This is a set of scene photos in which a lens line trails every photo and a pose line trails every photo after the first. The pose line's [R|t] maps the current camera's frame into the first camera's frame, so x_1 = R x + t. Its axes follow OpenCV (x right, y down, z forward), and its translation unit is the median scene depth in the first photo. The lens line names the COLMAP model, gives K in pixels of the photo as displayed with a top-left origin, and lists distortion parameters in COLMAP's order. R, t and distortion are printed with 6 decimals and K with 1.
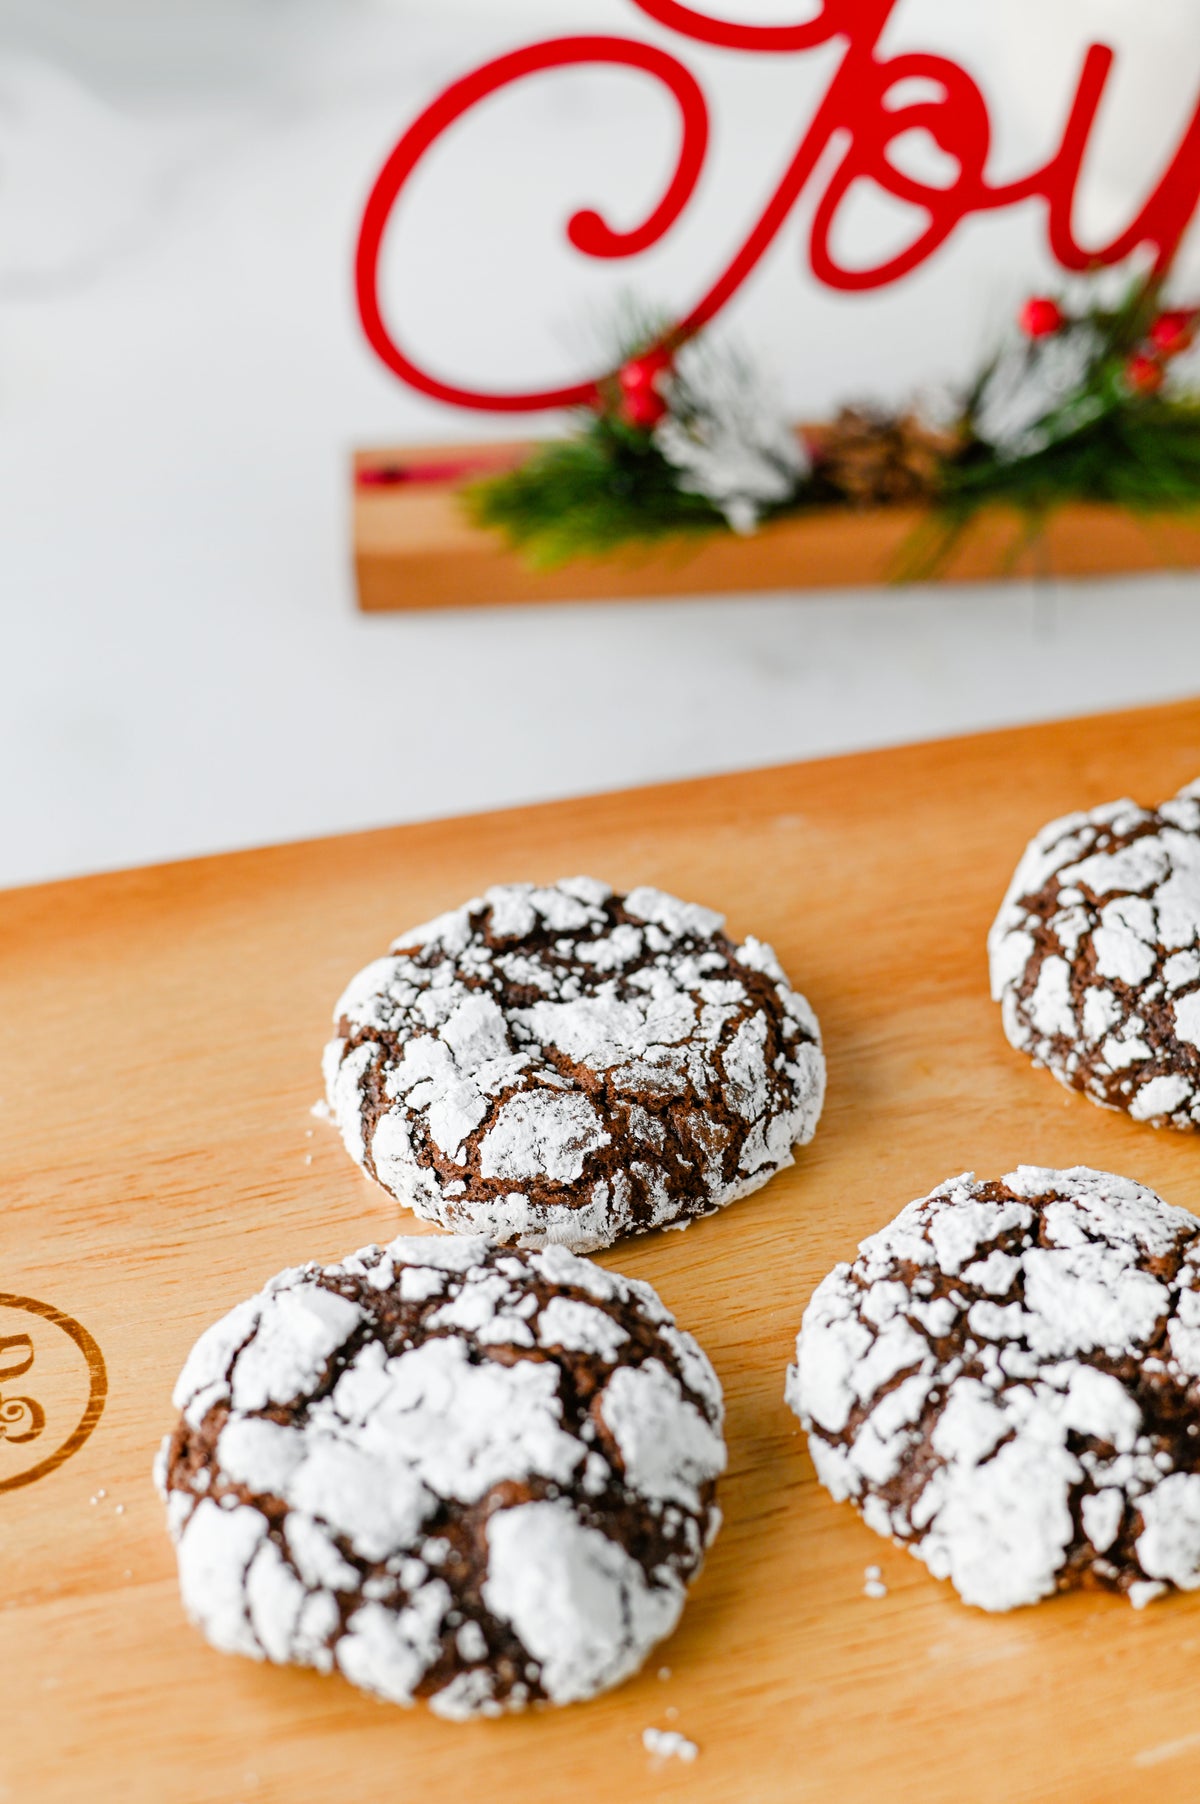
lens RADIAL K [[2905.2, 0, 600.0], [0, 2905.2, 902.0], [0, 0, 1]] dist [-0.160327, -0.017091]
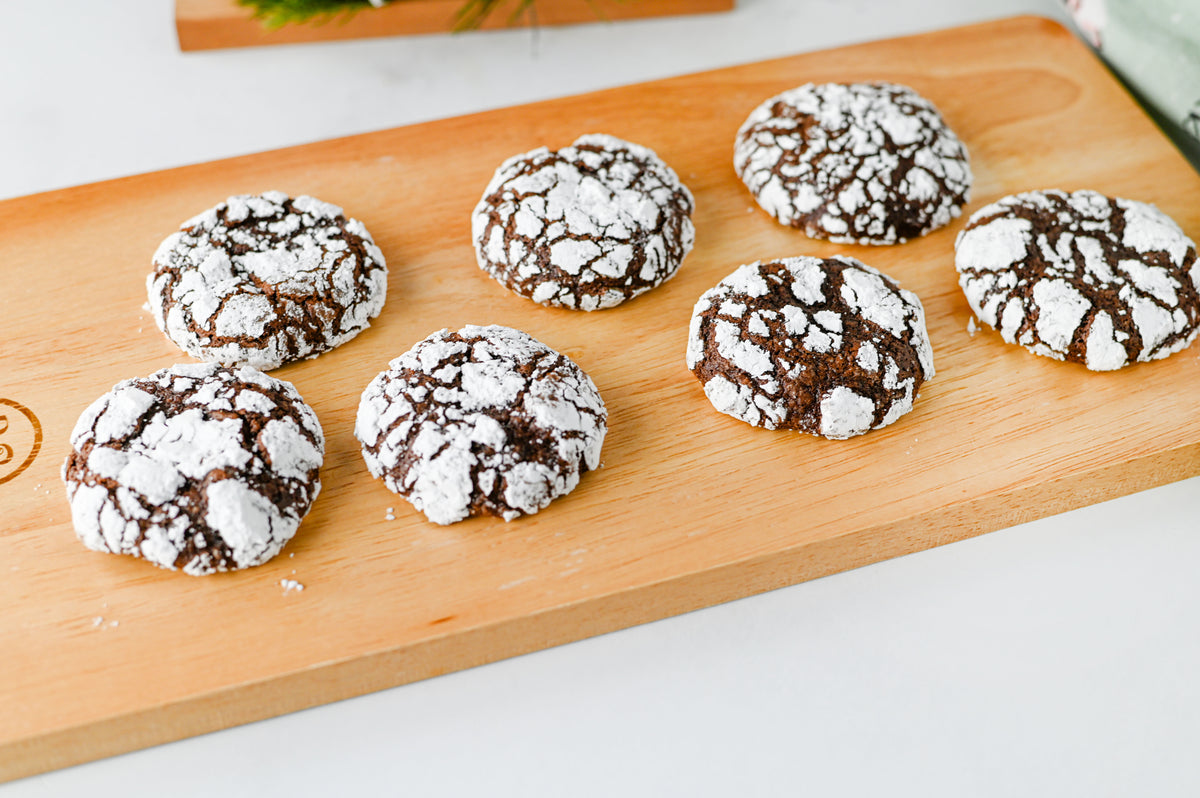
lens RADIAL K [[1874.2, 0, 600.0], [0, 1874.2, 399.0], [0, 0, 1]] dist [-0.154266, 0.085330]
pose [[0.996791, -0.024605, 0.076177, 0.138046], [0.015346, 0.992675, 0.119837, -0.019072], [-0.078568, -0.118283, 0.989867, -0.391633]]
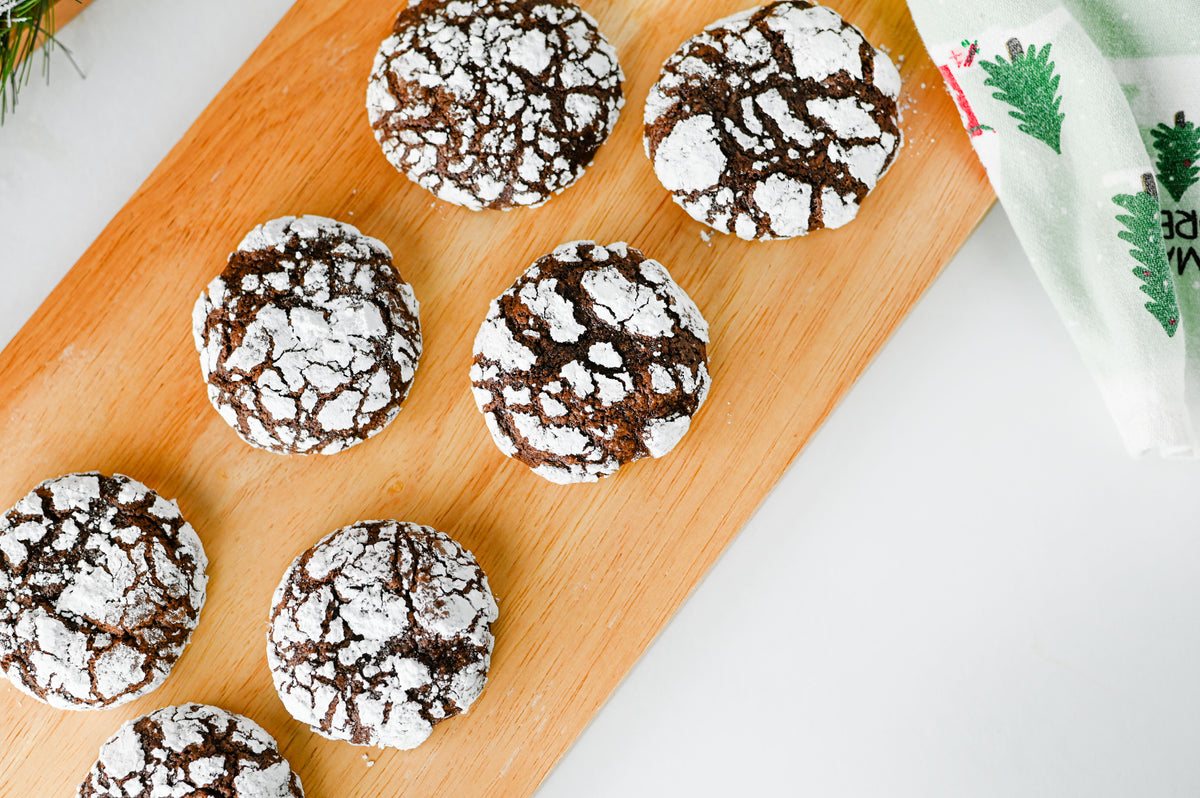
lens RADIAL K [[1912.8, 0, 600.0], [0, 1912.8, 399.0], [0, 0, 1]] dist [-0.160246, 0.052284]
pose [[0.799499, -0.593891, 0.089974, 0.265565], [0.392752, 0.630195, 0.669776, -0.863989], [-0.454475, -0.500148, 0.737092, -0.091288]]
